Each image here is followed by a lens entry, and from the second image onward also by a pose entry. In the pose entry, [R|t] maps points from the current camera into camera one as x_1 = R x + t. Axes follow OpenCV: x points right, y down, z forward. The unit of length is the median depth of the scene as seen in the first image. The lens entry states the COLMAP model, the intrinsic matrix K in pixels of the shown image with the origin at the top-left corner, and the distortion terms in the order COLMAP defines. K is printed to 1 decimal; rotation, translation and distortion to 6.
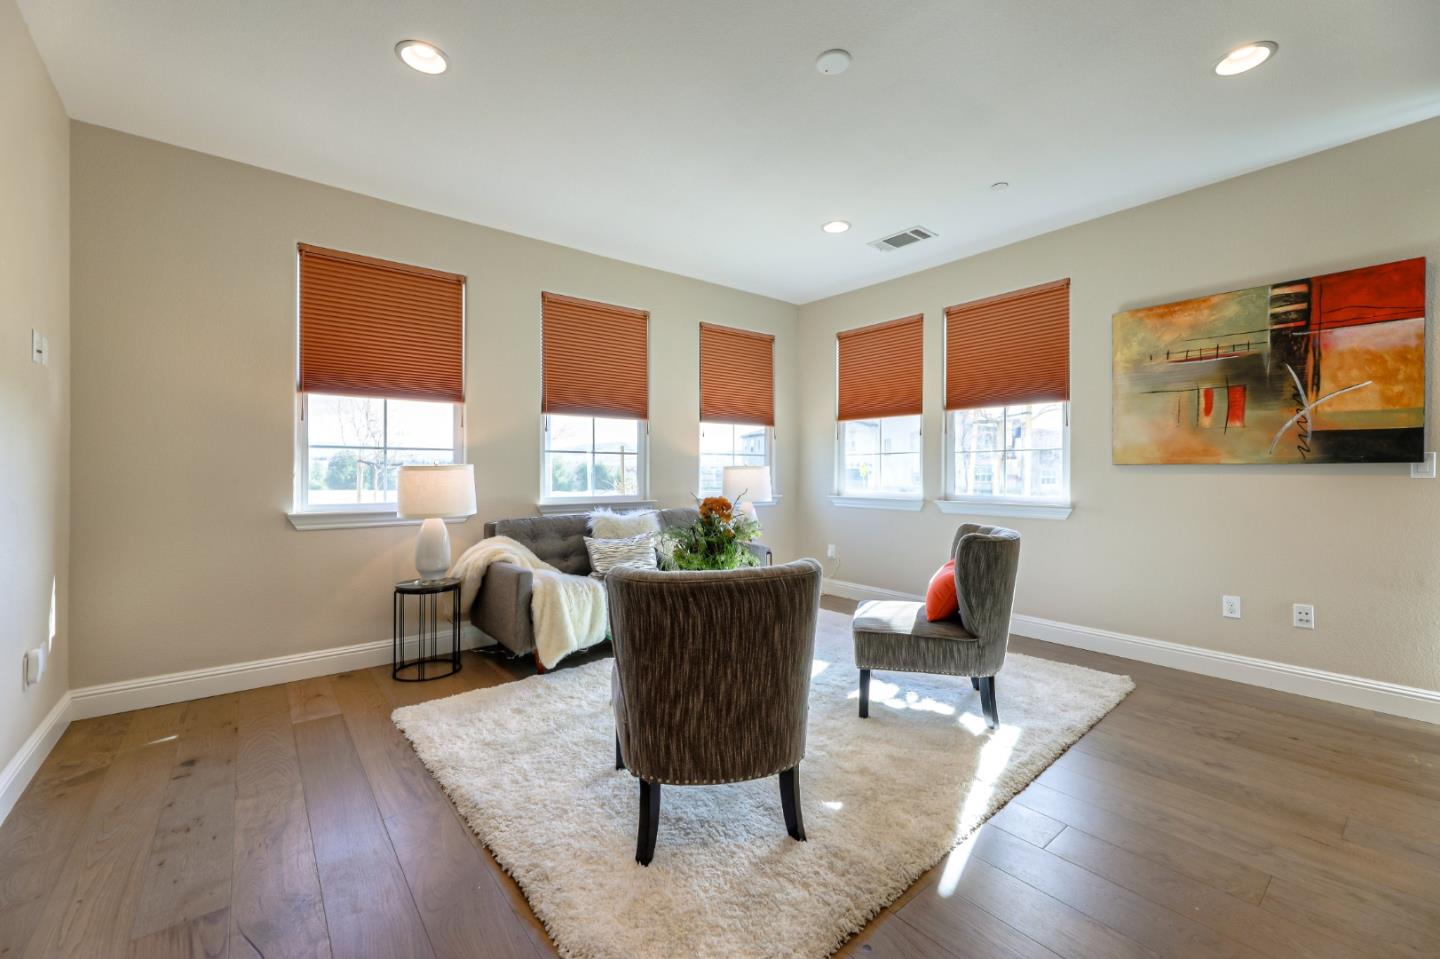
lens RADIAL K [[593.2, 0, 719.5], [0, 593.2, 472.4], [0, 0, 1]] dist [-0.000507, -0.000277]
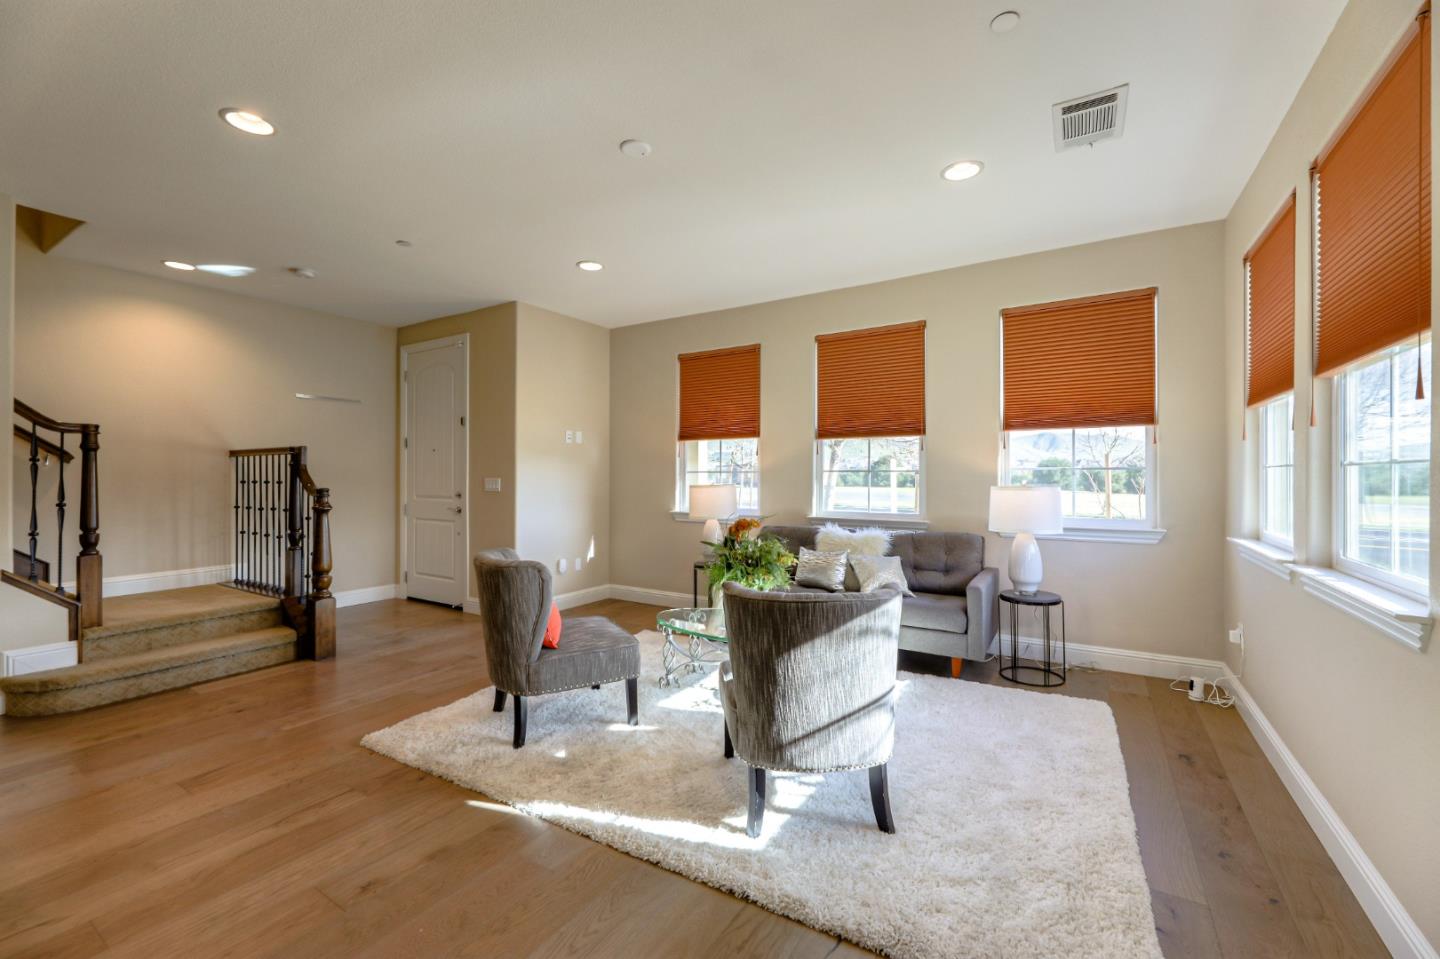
lens RADIAL K [[583.1, 0, 718.9], [0, 583.1, 475.4], [0, 0, 1]] dist [-0.000611, -0.000310]
pose [[0.326423, 0.002060, -0.945222, 0.757282], [-0.001889, 0.999997, 0.001527, -0.029217], [0.945222, 0.001287, 0.326426, 0.450537]]
